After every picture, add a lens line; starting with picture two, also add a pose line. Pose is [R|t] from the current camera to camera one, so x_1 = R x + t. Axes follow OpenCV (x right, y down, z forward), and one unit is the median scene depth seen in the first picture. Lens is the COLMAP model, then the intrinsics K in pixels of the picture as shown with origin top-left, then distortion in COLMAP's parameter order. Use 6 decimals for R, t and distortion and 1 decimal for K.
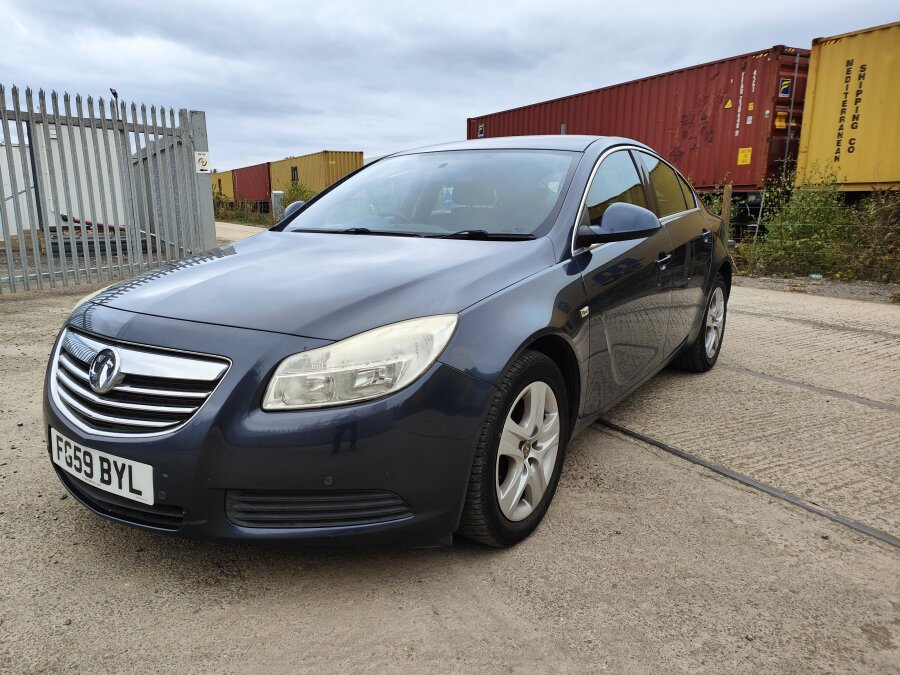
lens RADIAL K [[653.7, 0, 414.6], [0, 653.7, 338.4], [0, 0, 1]] dist [0.106968, -0.106647]
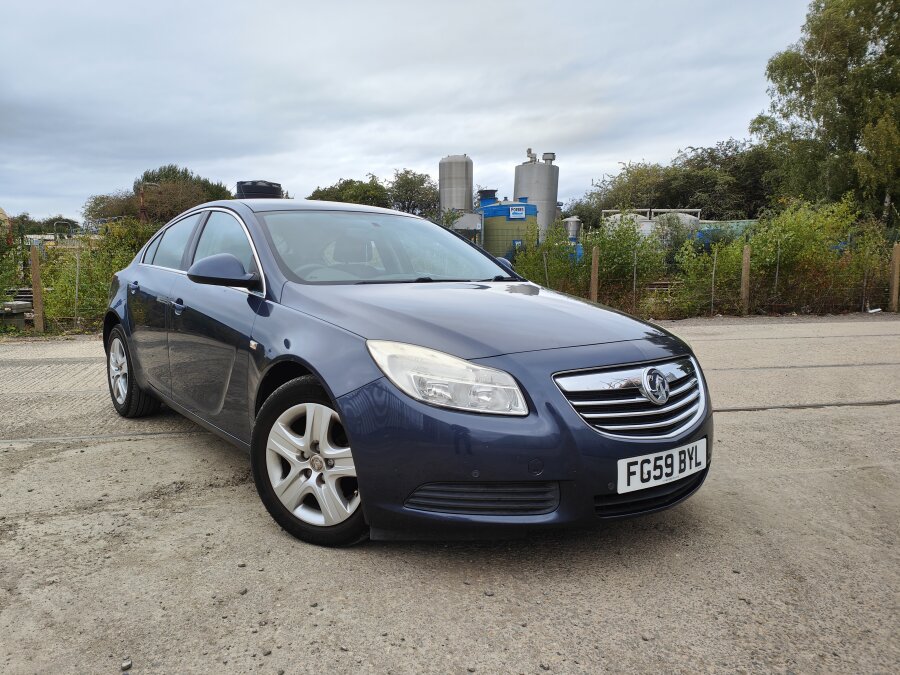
lens RADIAL K [[646.1, 0, 422.3], [0, 646.1, 336.7], [0, 0, 1]] dist [0.108996, -0.114441]
pose [[0.306502, -0.098332, 0.946777, -1.792715], [0.196866, 0.979693, 0.038019, -0.175758], [-0.931289, 0.174735, 0.319636, 1.043749]]
